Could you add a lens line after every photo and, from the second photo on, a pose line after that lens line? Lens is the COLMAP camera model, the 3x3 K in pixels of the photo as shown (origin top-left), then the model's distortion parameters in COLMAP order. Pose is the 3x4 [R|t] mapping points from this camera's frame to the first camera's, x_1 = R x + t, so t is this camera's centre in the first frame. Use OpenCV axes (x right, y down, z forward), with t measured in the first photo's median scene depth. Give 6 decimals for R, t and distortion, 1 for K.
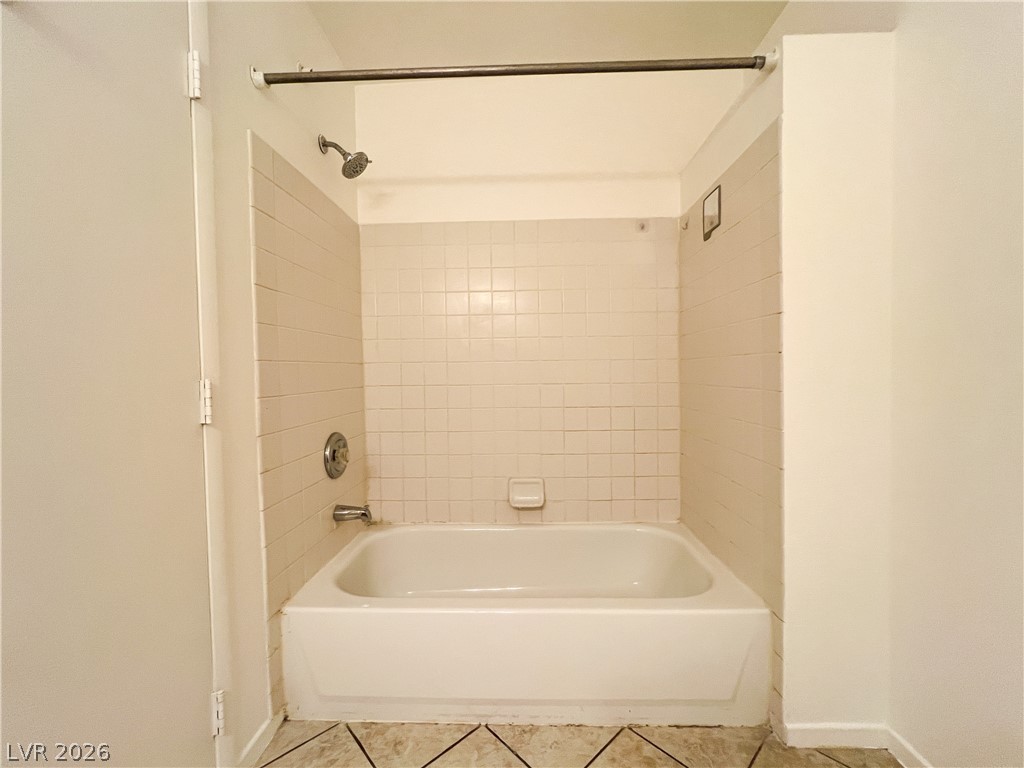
lens RADIAL K [[445.7, 0, 512.0], [0, 445.7, 384.0], [0, 0, 1]] dist [-0.009894, 0.000011]
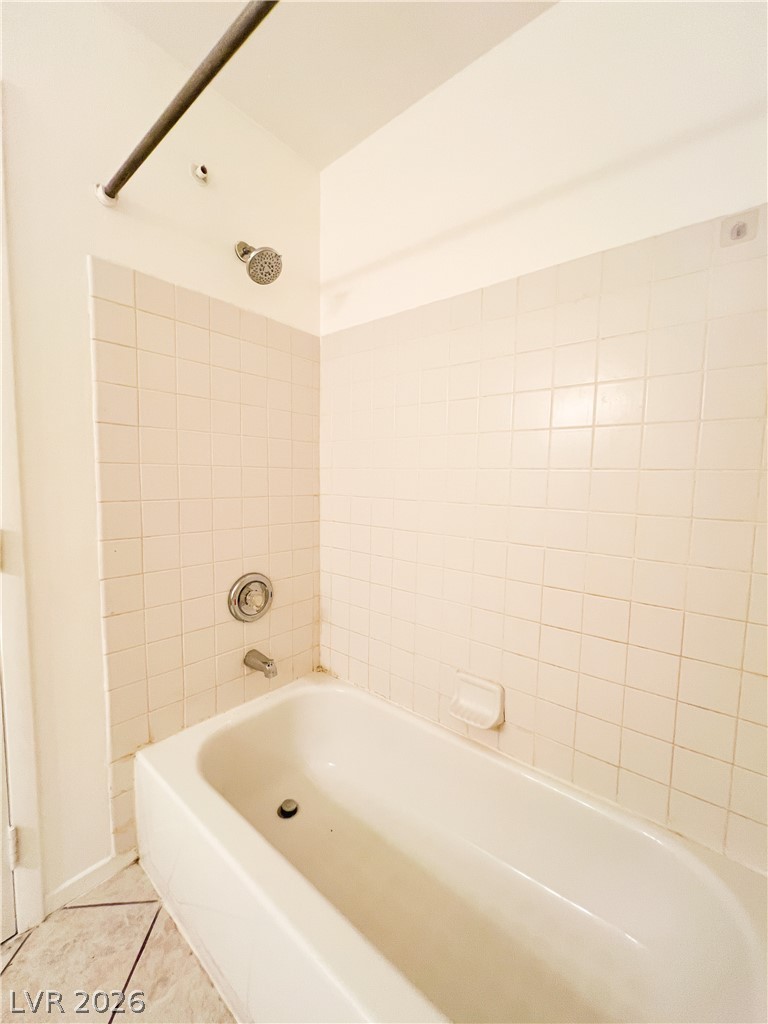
lens RADIAL K [[419.2, 0, 384.0], [0, 419.2, 512.0], [0, 0, 1]] dist [-0.000926, 0.000139]
pose [[0.778448, 0.080285, -0.622554, 0.354382], [-0.046419, 0.996434, 0.070458, -0.092772], [0.625991, -0.025949, 0.779399, 0.504834]]
